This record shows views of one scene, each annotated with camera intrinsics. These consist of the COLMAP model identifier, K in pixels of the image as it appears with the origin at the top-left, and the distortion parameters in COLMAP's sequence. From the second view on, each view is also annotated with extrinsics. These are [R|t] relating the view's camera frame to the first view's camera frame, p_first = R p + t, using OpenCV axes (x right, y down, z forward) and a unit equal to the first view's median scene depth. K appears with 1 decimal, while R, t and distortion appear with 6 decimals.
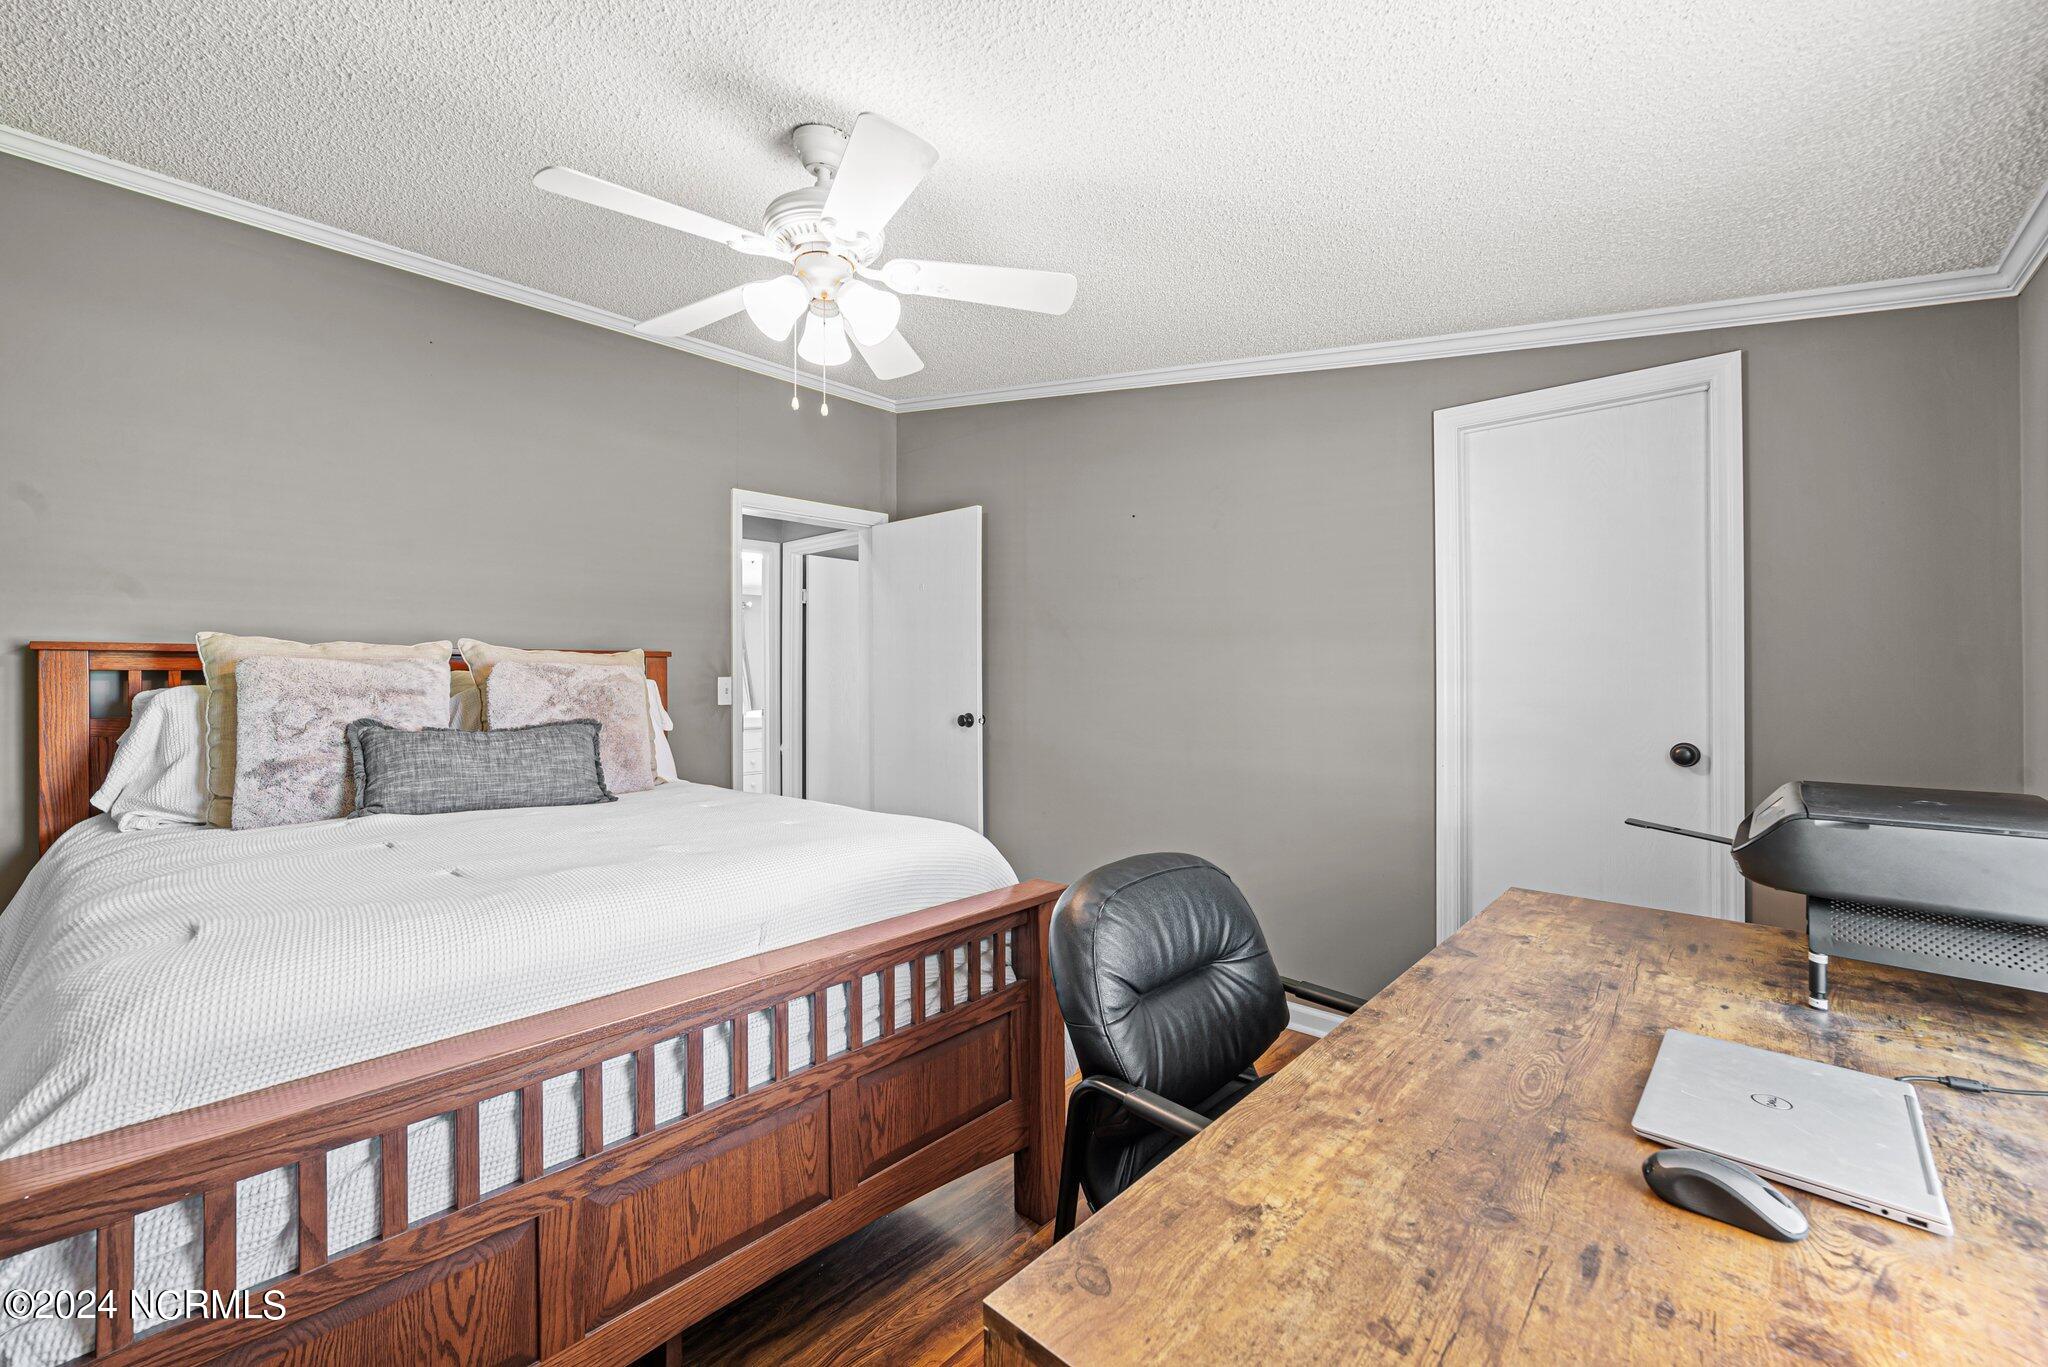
lens RADIAL K [[797.6, 0, 1025.1], [0, 797.6, 669.2], [0, 0, 1]] dist [-0.000948, 0.000301]
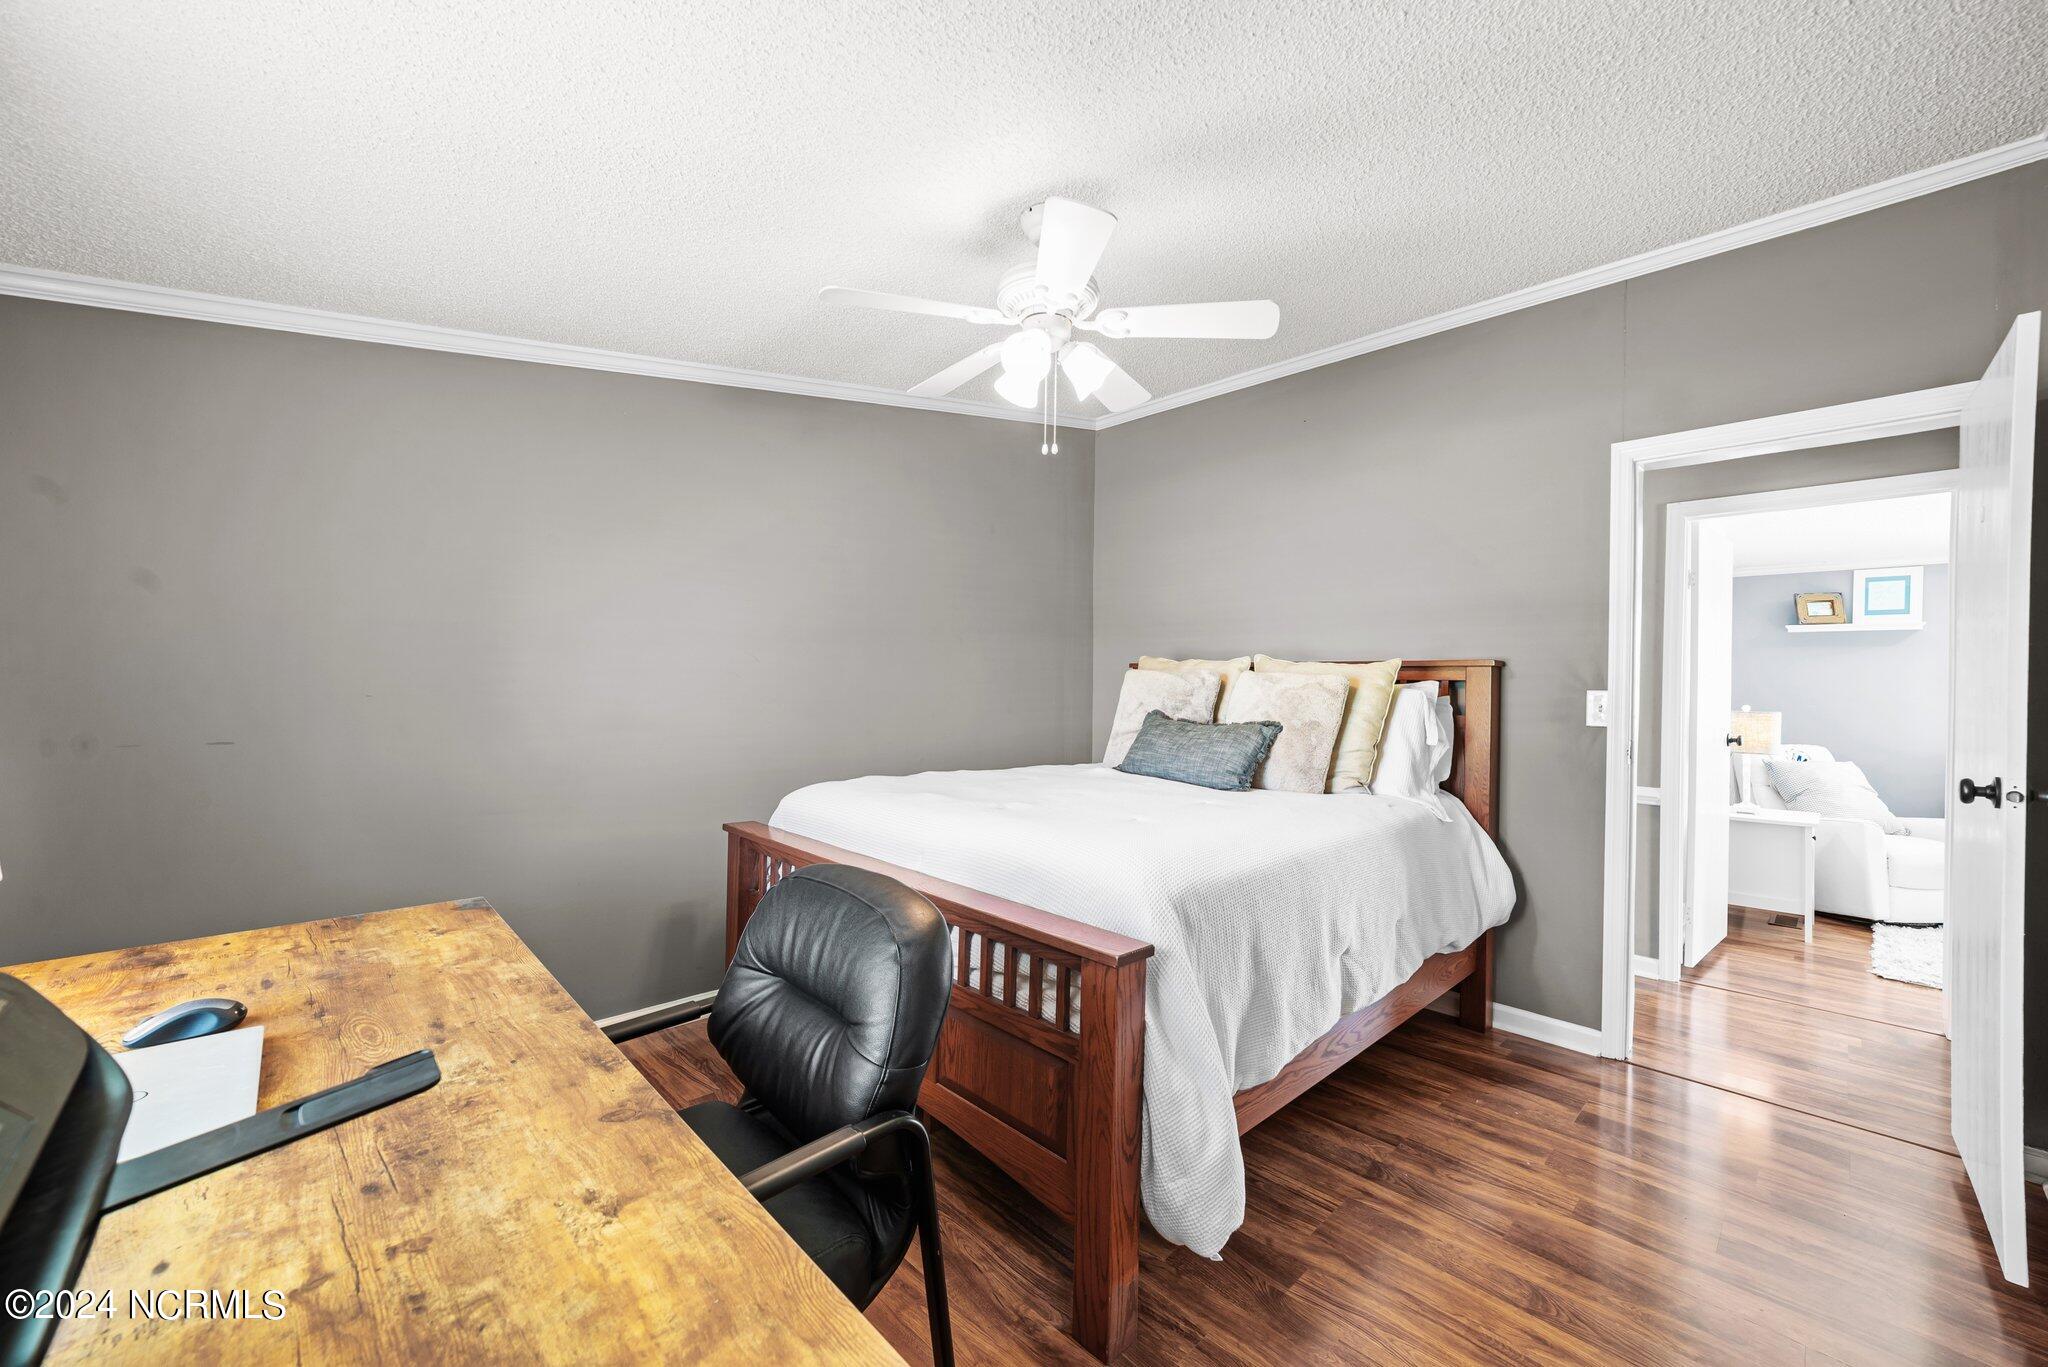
lens RADIAL K [[797.6, 0, 1025.8], [0, 797.6, 689.2], [0, 0, 1]] dist [-0.000948, 0.000301]
pose [[-0.060022, 0.008264, -0.998163, 1.265856], [-0.005785, 0.999946, 0.008627, 0.016441], [0.998180, 0.006292, -0.059971, 1.483222]]
